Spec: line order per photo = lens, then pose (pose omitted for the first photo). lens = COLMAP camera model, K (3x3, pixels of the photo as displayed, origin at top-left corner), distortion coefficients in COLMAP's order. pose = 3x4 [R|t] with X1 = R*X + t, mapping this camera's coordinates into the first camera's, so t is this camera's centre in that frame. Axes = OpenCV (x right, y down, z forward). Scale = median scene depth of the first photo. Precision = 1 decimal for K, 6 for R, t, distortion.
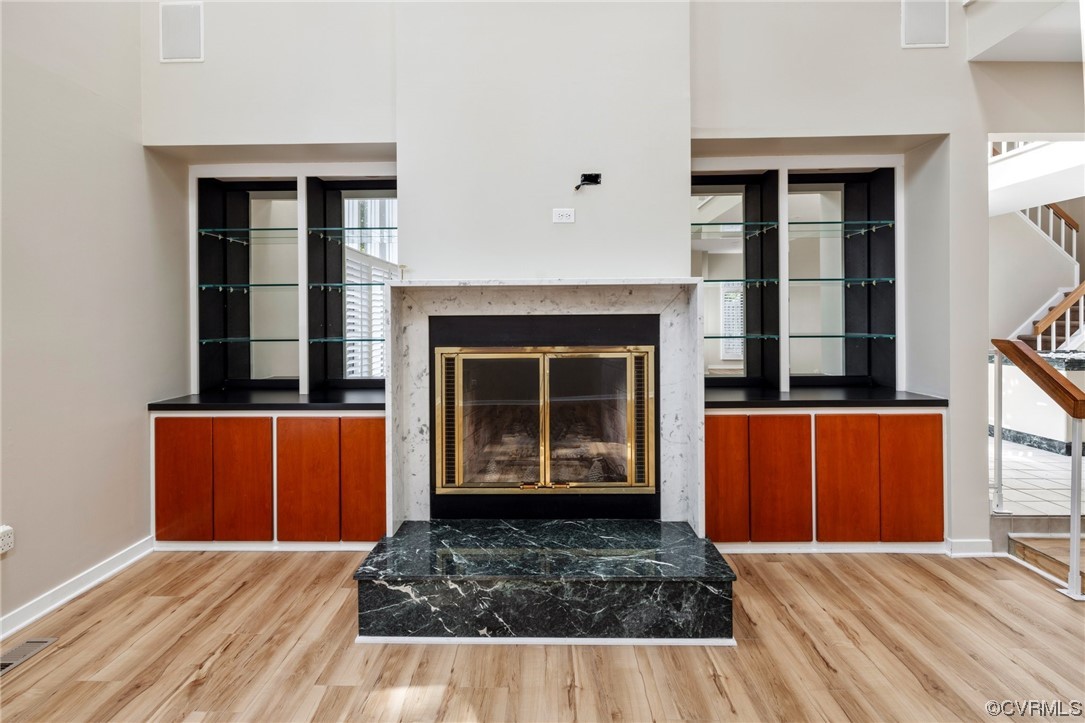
lens RADIAL K [[476.9, 0, 557.6], [0, 476.9, 329.8], [0, 0, 1]] dist [-0.001537, 0.000671]
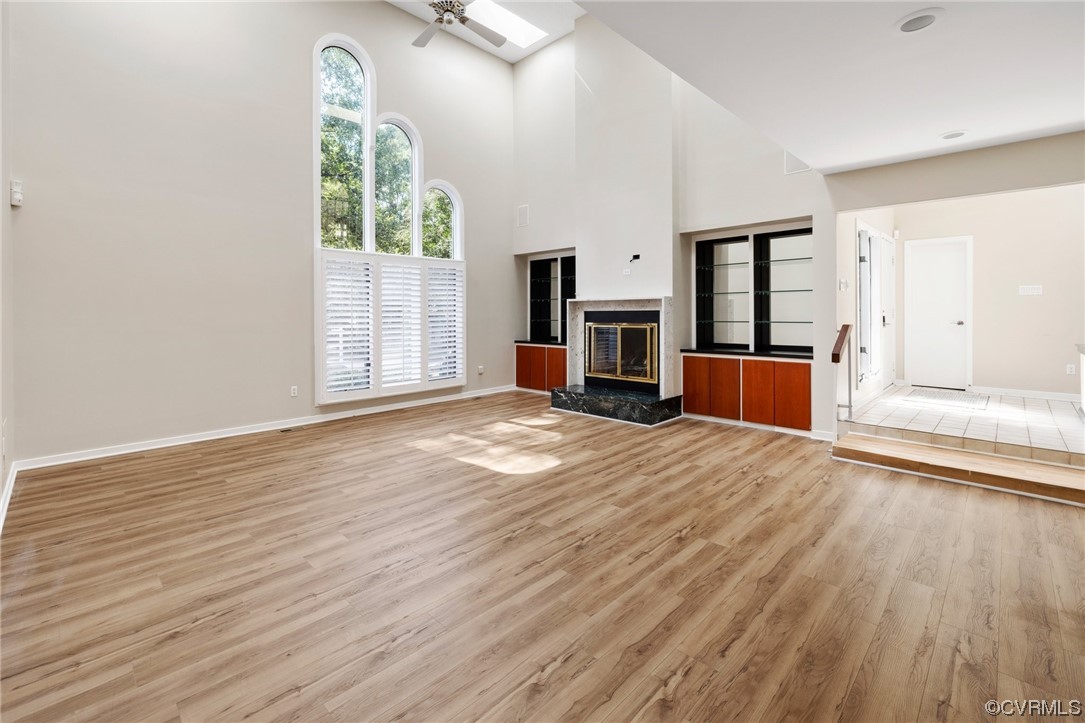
lens RADIAL K [[476.9, 0, 537.1], [0, 476.9, 313.0], [0, 0, 1]] dist [-0.001537, 0.000671]
pose [[0.732428, 0.002295, -0.680841, 1.414268], [-0.012187, 0.999878, -0.009740, 0.011885], [0.680736, 0.015431, 0.732367, -1.212348]]
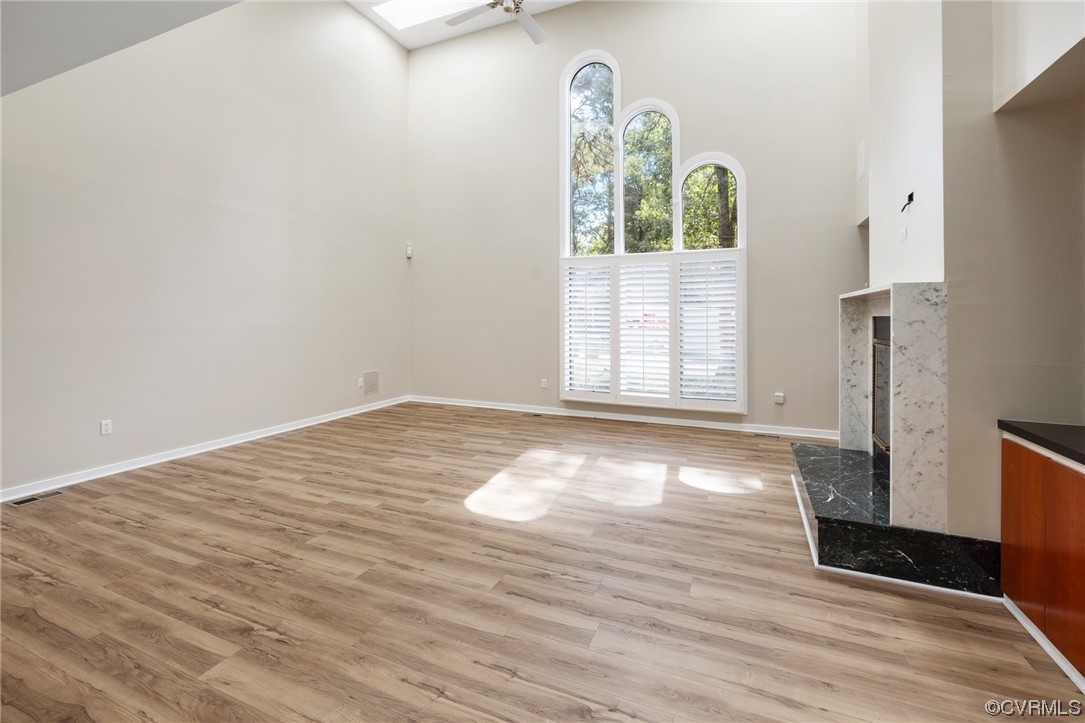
lens RADIAL K [[476.9, 0, 548.6], [0, 476.9, 303.7], [0, 0, 1]] dist [-0.001537, 0.000671]
pose [[-0.374148, -0.019862, -0.927156, 1.469587], [-0.018941, 0.999726, -0.013773, -0.027233], [0.927176, 0.012409, -0.374422, 0.624665]]
